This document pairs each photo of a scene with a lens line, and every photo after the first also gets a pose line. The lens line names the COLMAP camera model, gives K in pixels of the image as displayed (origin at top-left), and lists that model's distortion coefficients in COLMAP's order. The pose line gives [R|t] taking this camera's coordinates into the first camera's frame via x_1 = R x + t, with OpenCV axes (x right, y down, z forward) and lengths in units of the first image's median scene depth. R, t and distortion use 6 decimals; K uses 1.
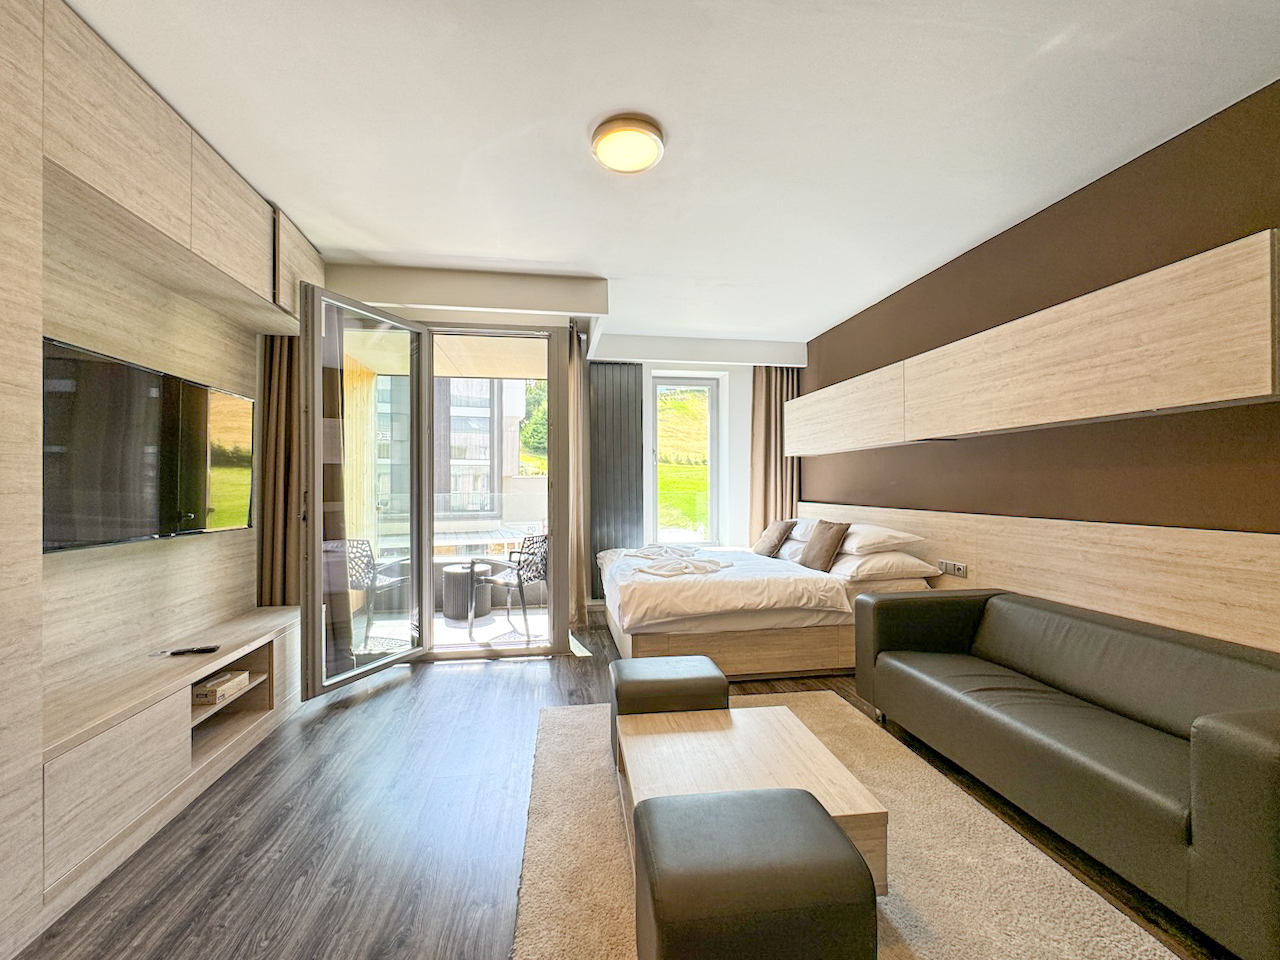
lens RADIAL K [[538.0, 0, 635.0], [0, 538.0, 486.9], [0, 0, 1]] dist [-0.002530, 0.000957]
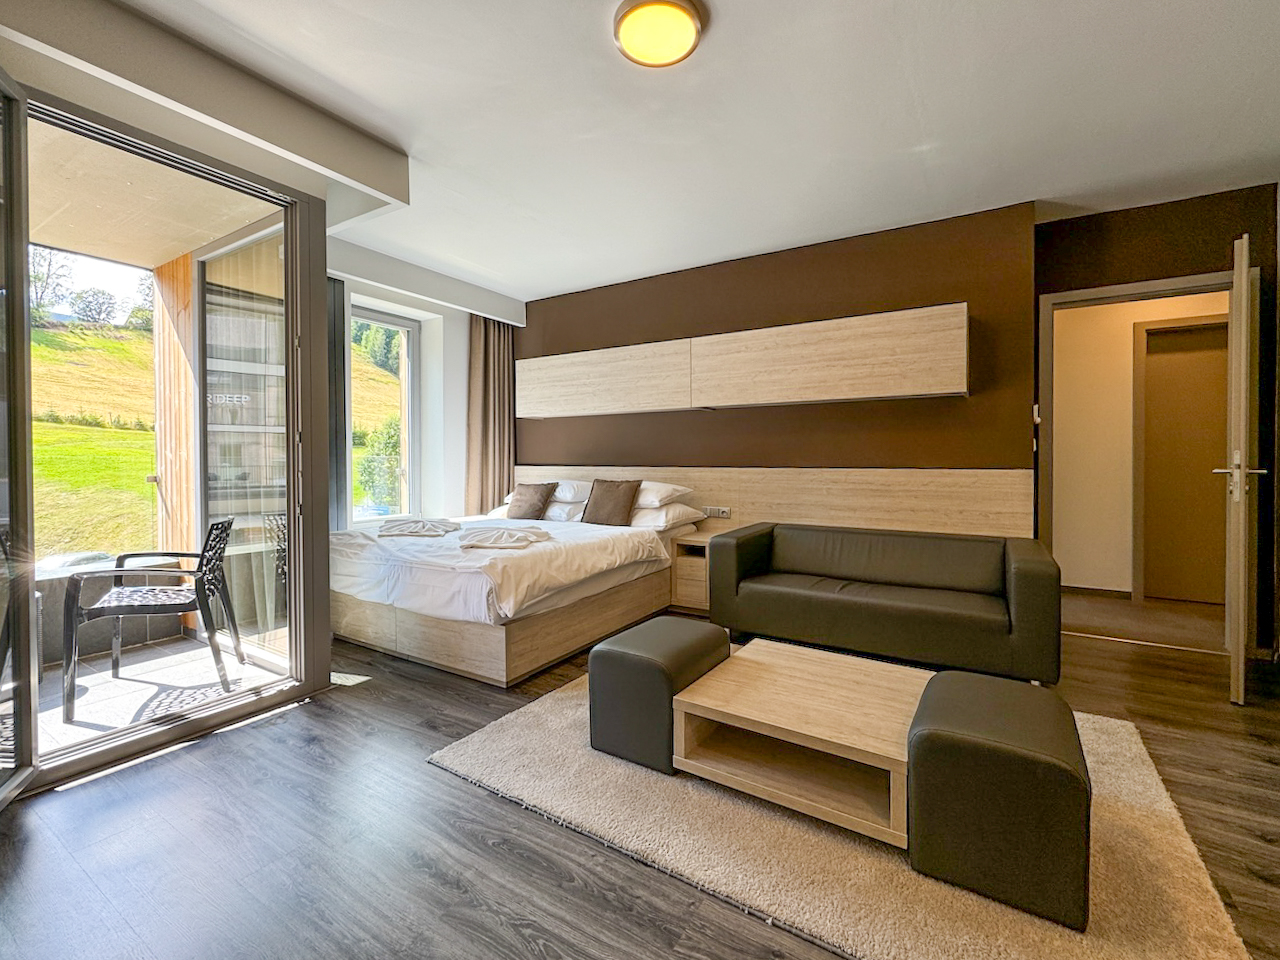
lens RADIAL K [[538.0, 0, 659.3], [0, 538.0, 463.0], [0, 0, 1]] dist [-0.002530, 0.000957]
pose [[0.635340, -0.000604, 0.772233, -0.483961], [-0.000419, 0.999999, 0.001127, 0.038120], [-0.772233, -0.001039, 0.635339, 0.330940]]
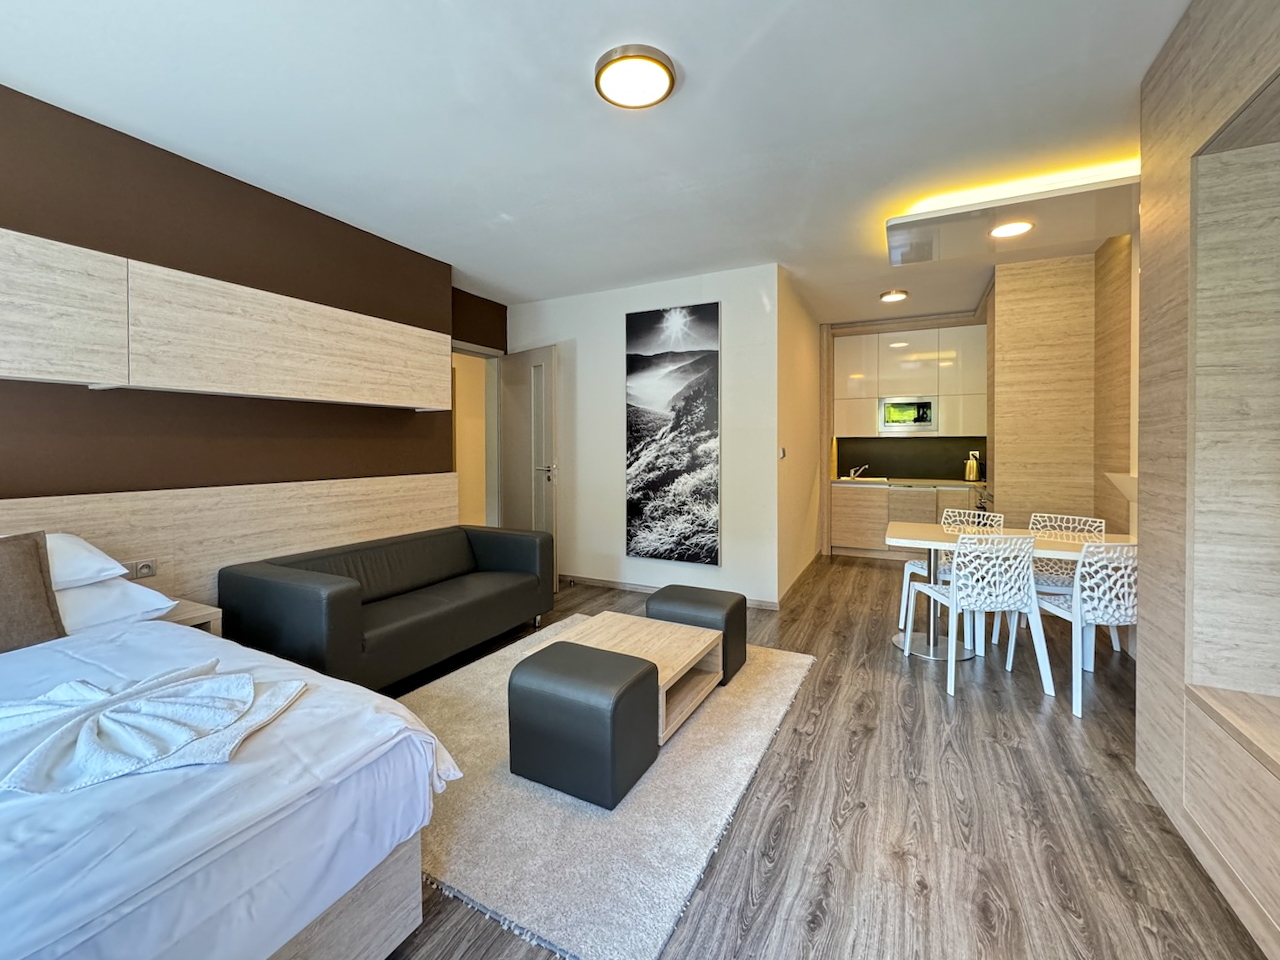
lens RADIAL K [[538.0, 0, 642.6], [0, 538.0, 450.8], [0, 0, 1]] dist [-0.002530, 0.000957]
pose [[-0.811619, 0.003526, 0.584177, -0.399888], [0.008790, 0.999942, 0.006177, -0.005358], [-0.584121, 0.010149, -0.811603, 1.239058]]
